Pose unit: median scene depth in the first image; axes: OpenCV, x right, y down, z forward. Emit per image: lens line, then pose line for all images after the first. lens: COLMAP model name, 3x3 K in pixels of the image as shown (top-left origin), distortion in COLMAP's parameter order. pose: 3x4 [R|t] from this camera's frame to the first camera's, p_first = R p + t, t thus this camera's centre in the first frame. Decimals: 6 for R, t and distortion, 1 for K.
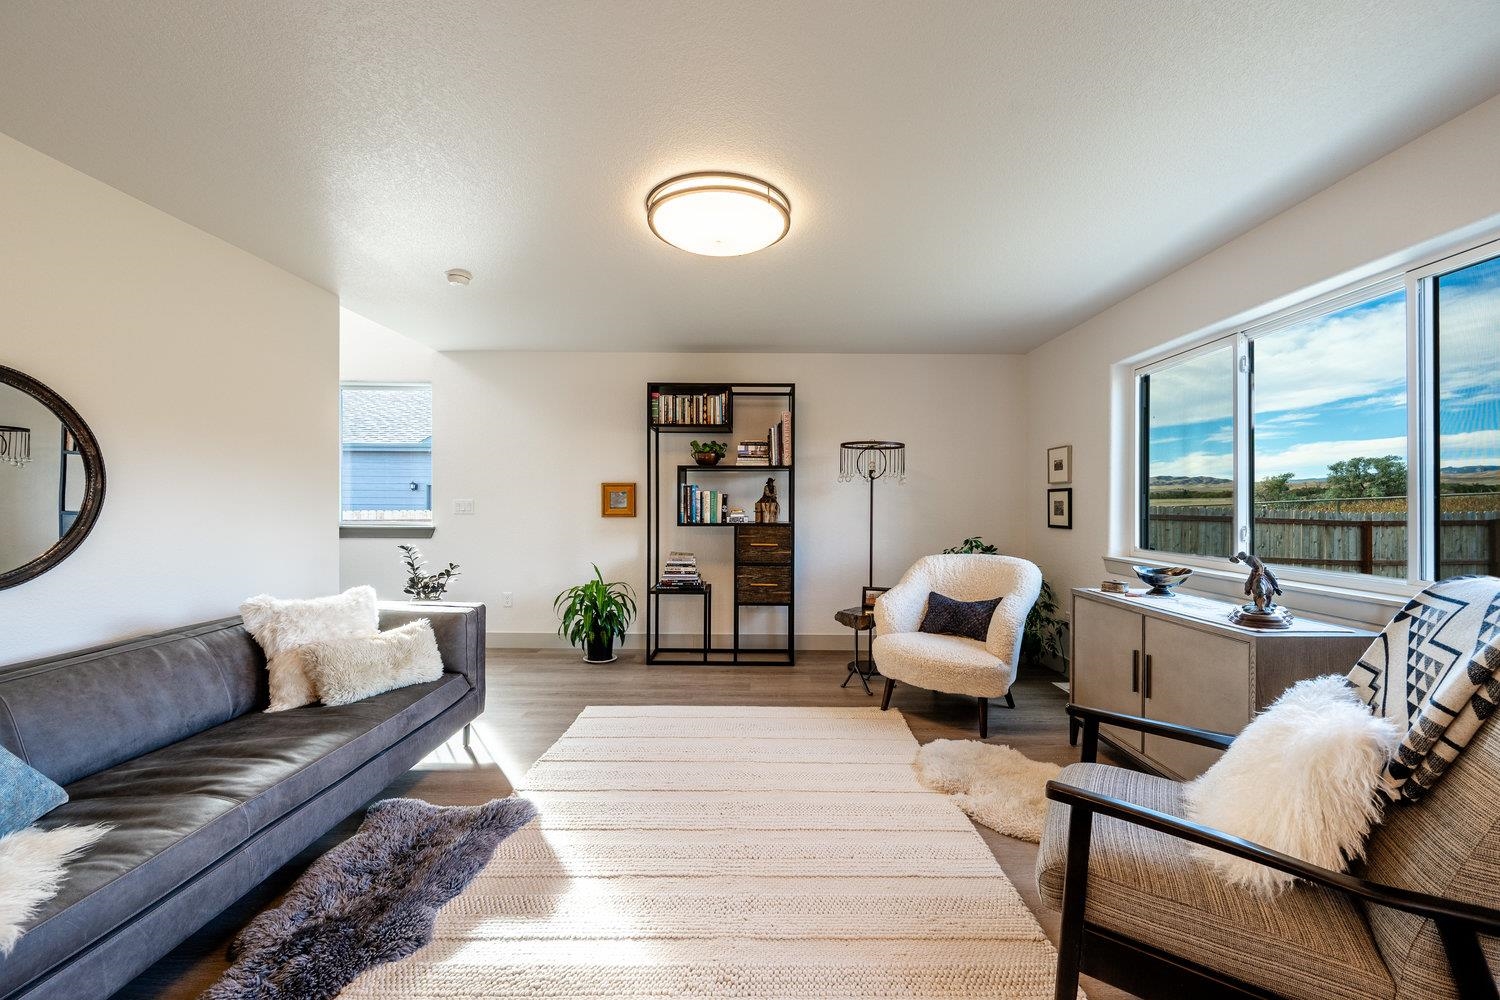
lens RADIAL K [[593.2, 0, 755.2], [0, 593.2, 504.2], [0, 0, 1]] dist [0.002097, 0.000272]
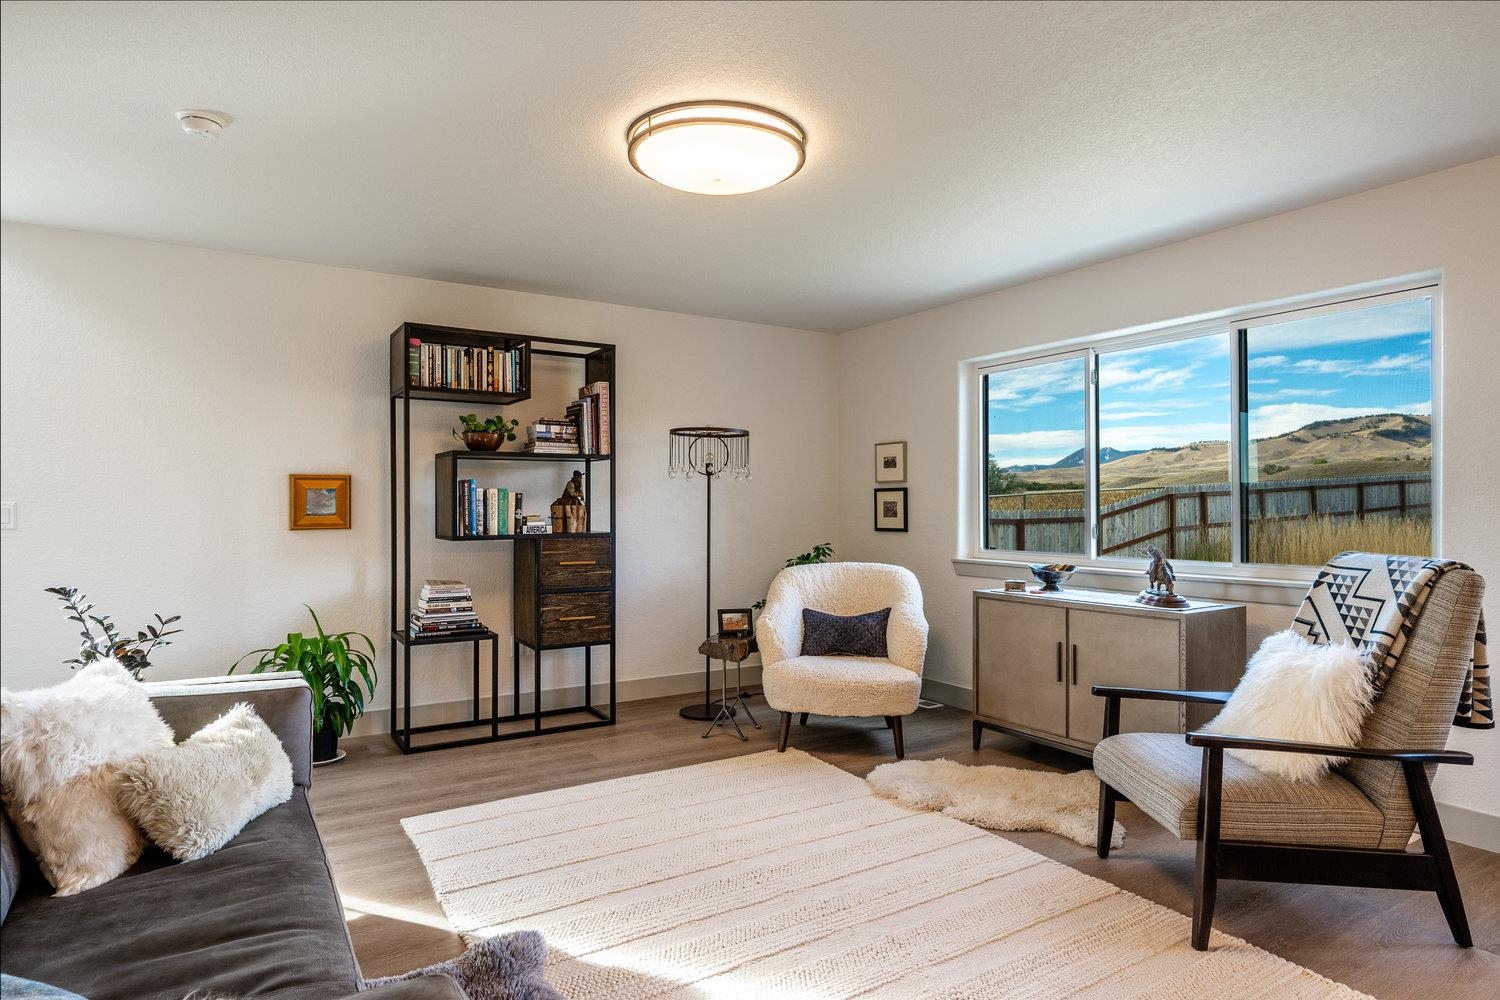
lens RADIAL K [[859.1, 0, 753.9], [0, 859.1, 502.3], [0, 0, 1]] dist [-0.000563, 0.000362]
pose [[0.844255, -0.004227, 0.535925, -0.370598], [0.005760, 0.999983, -0.001187, -0.003392], [-0.535911, 0.004089, 0.844265, -0.003615]]
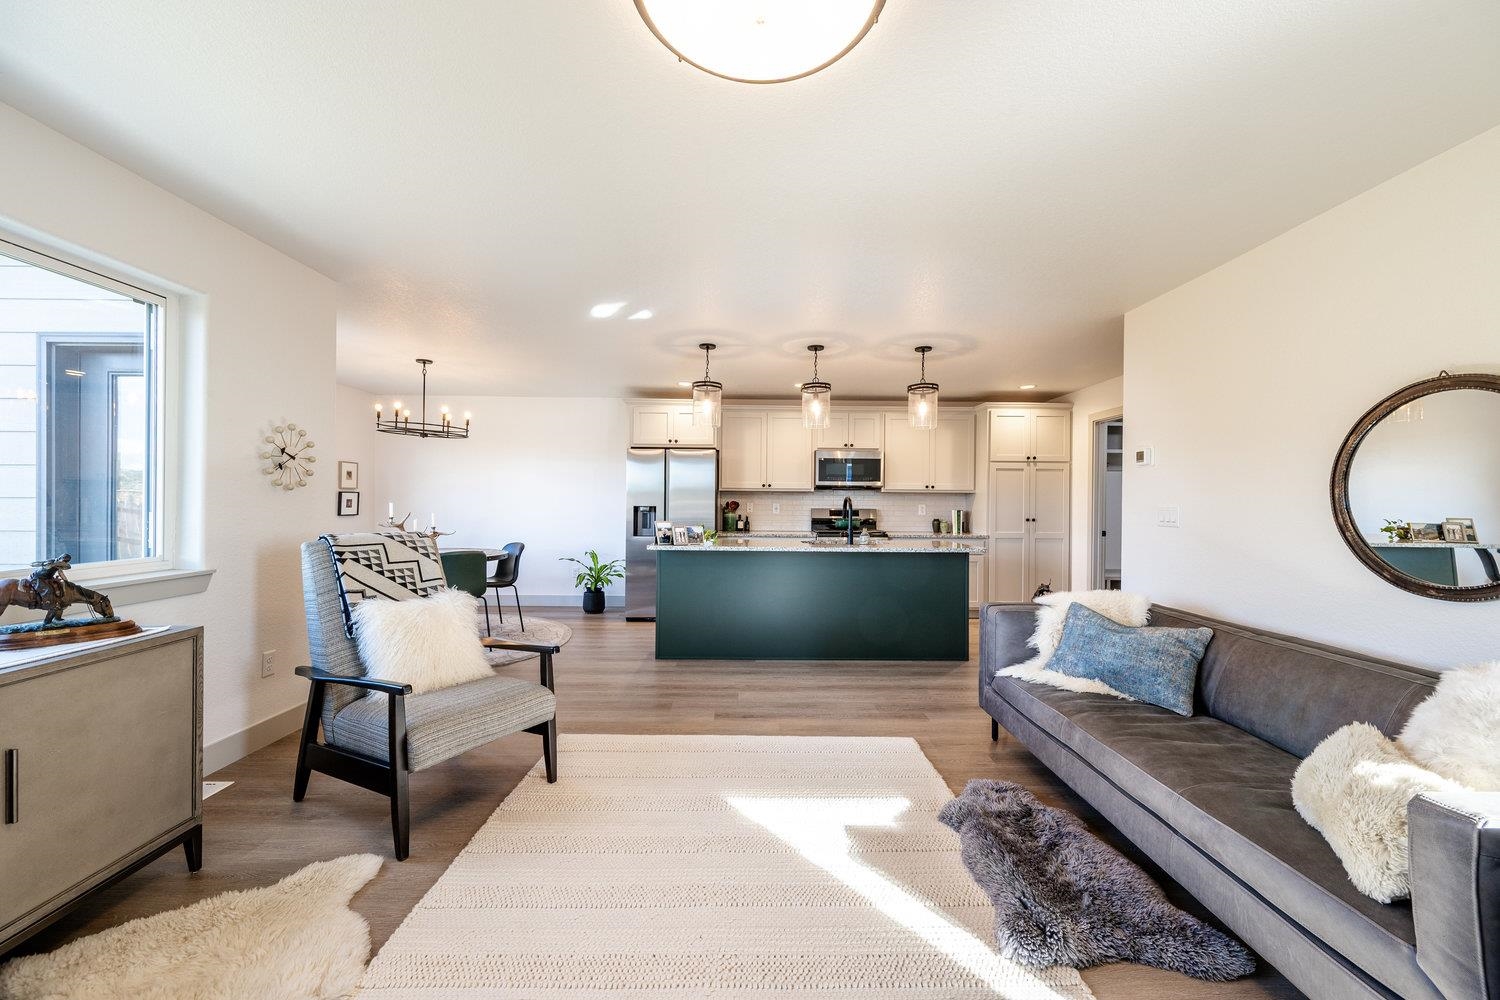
lens RADIAL K [[584.3, 0, 749.9], [0, 584.3, 503.9], [0, 0, 1]] dist [-0.000911, -0.000044]
pose [[-0.999890, -0.014783, -0.001110, -0.034869], [-0.014785, 0.999888, 0.002264, 0.000127], [0.001077, 0.002280, -0.999997, 0.875743]]
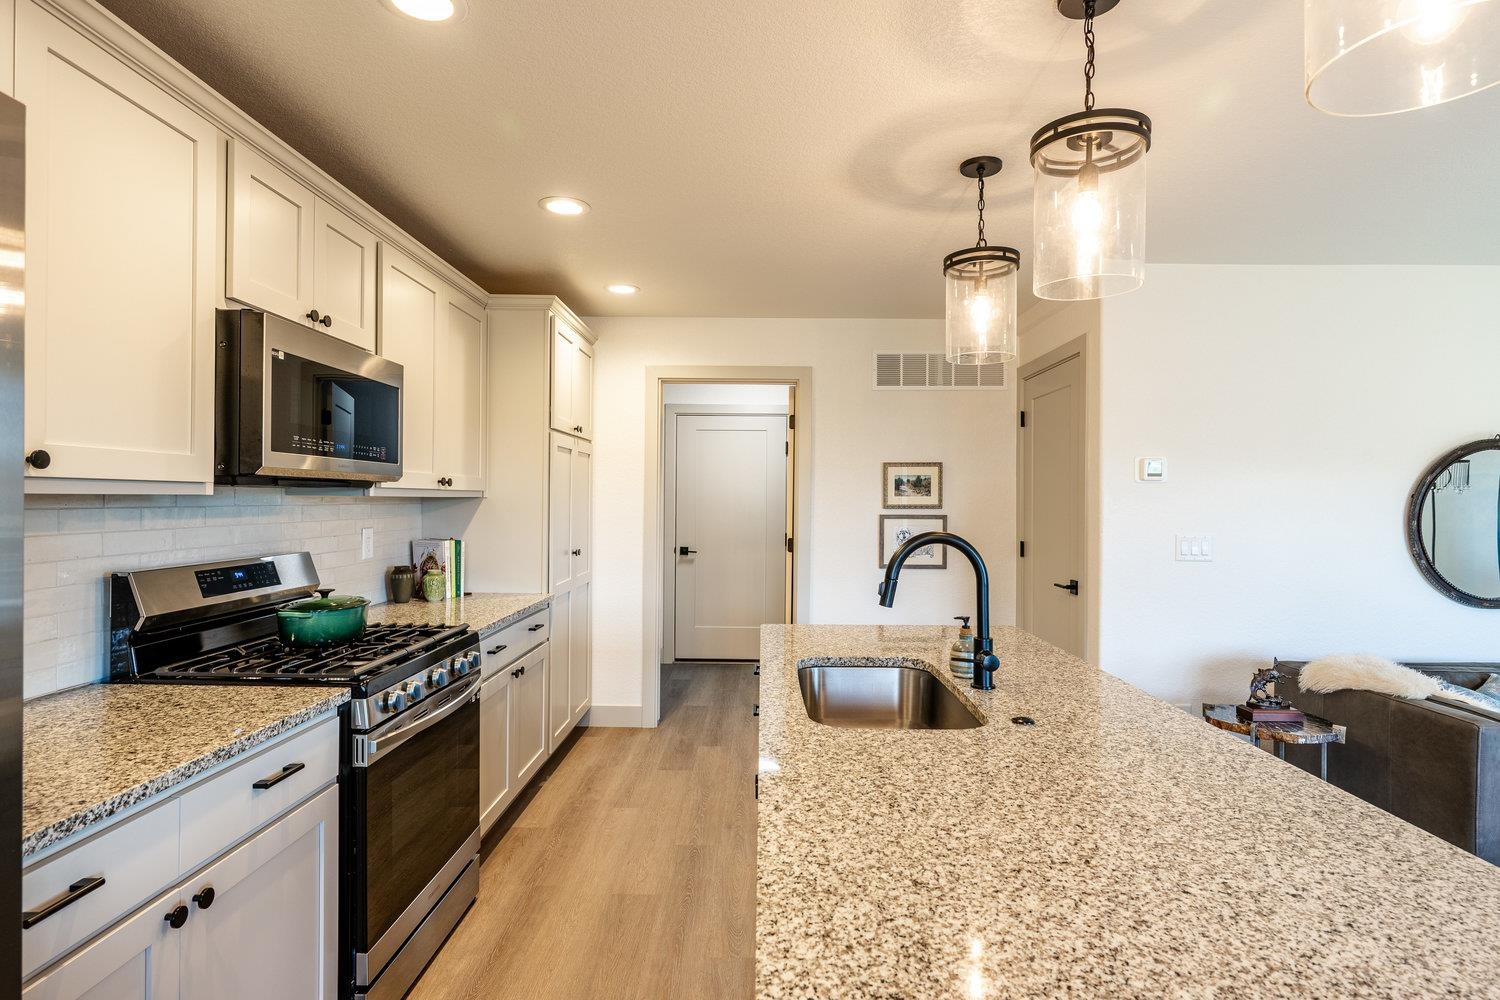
lens RADIAL K [[776.1, 0, 752.5], [0, 776.1, 501.8], [0, 0, 1]] dist [-0.004576, -0.000965]
pose [[-0.015029, -0.003869, -0.999880, 0.227903], [-0.012310, 0.999917, -0.003684, -0.028805], [0.999811, 0.012253, -0.015076, -0.320580]]
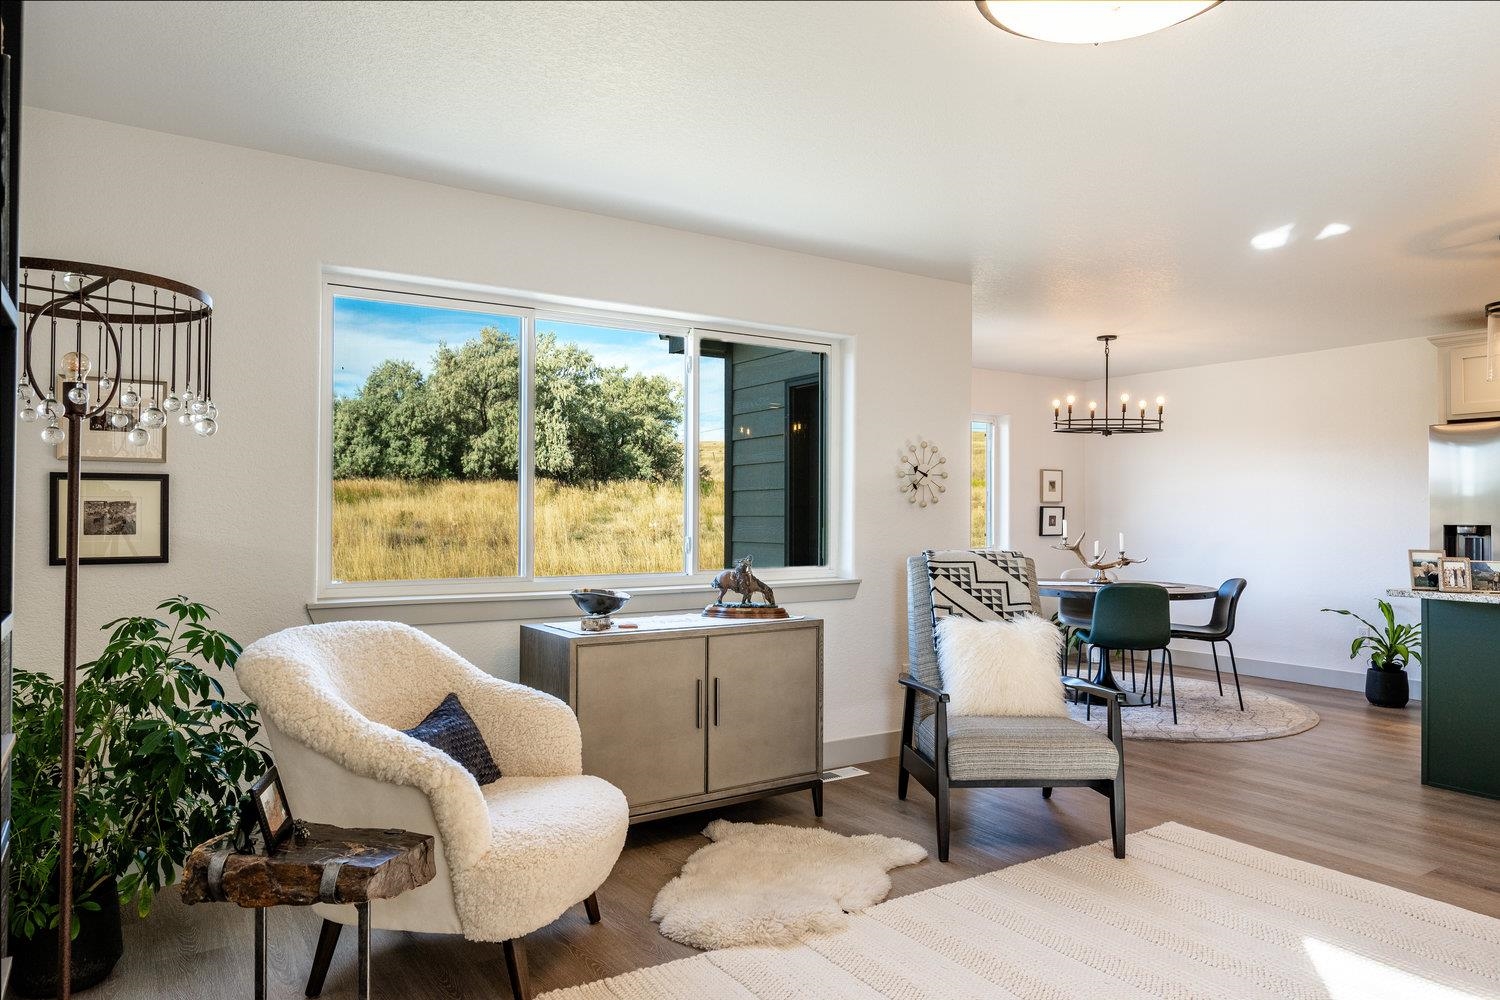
lens RADIAL K [[962.1, 0, 754.0], [0, 962.1, 500.2], [0, 0, 1]] dist [-0.006346, 0.001259]
pose [[-0.543619, 0.004061, 0.839322, -0.337286], [-0.006667, 0.999936, -0.009156, -0.002858], [-0.839305, -0.010574, -0.543557, 0.975999]]
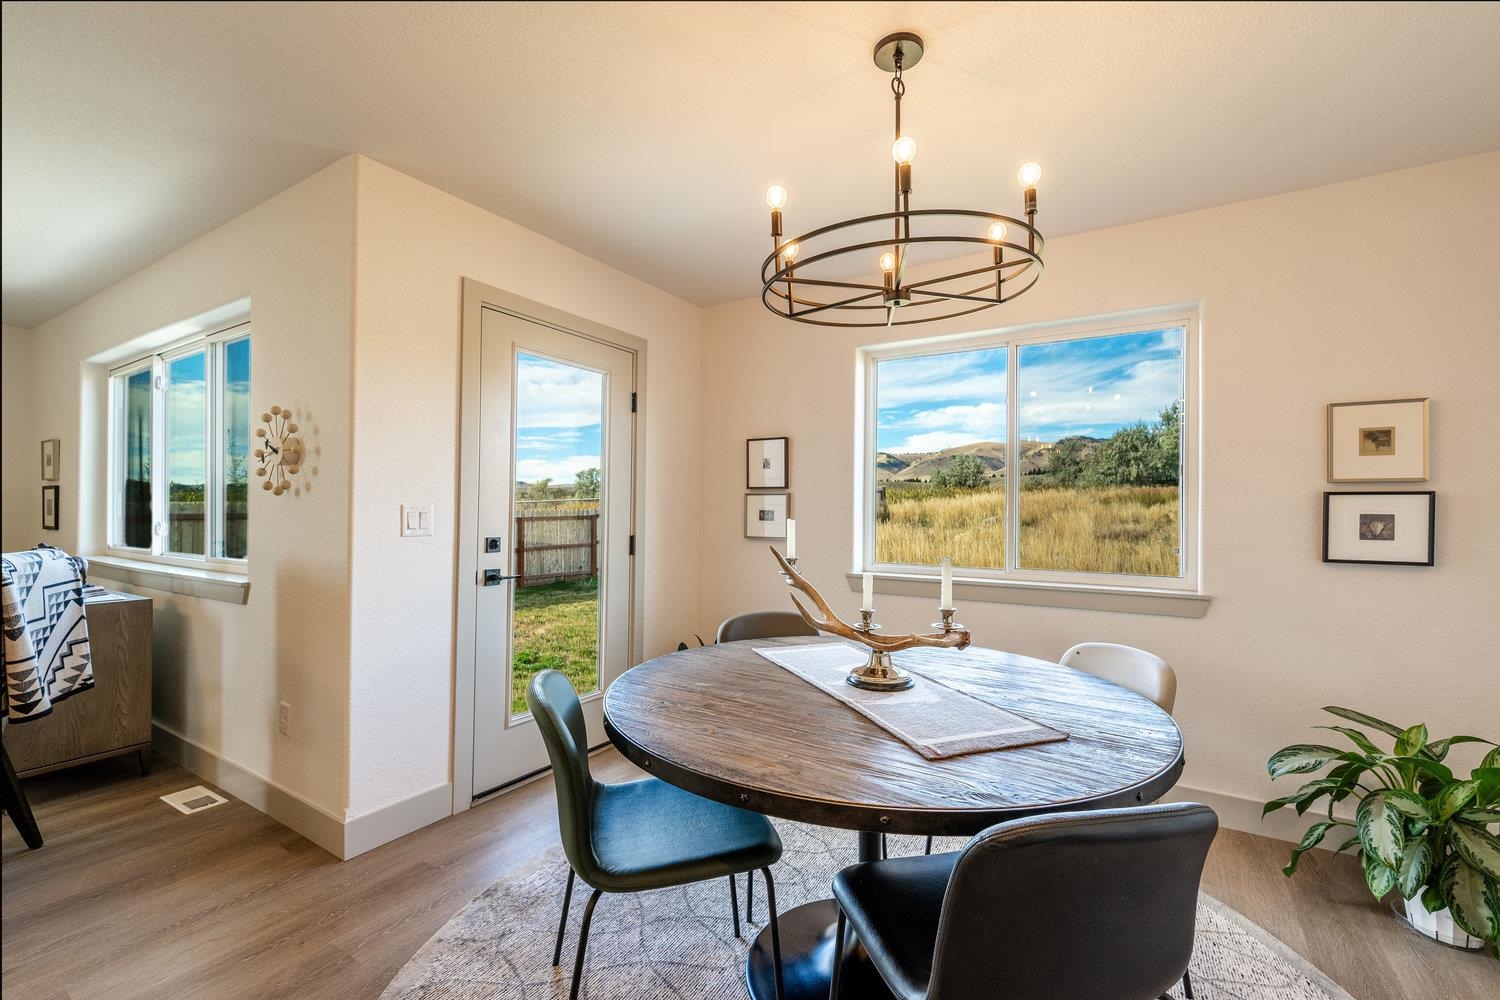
lens RADIAL K [[648.2, 0, 753.3], [0, 648.2, 506.0], [0, 0, 1]] dist [0.001361, -0.000112]
pose [[0.530130, 0.000914, 0.847916, 0.243563], [-0.003333, 0.999994, 0.001006, 0.000865], [-0.847910, -0.003359, 0.530129, -0.437430]]
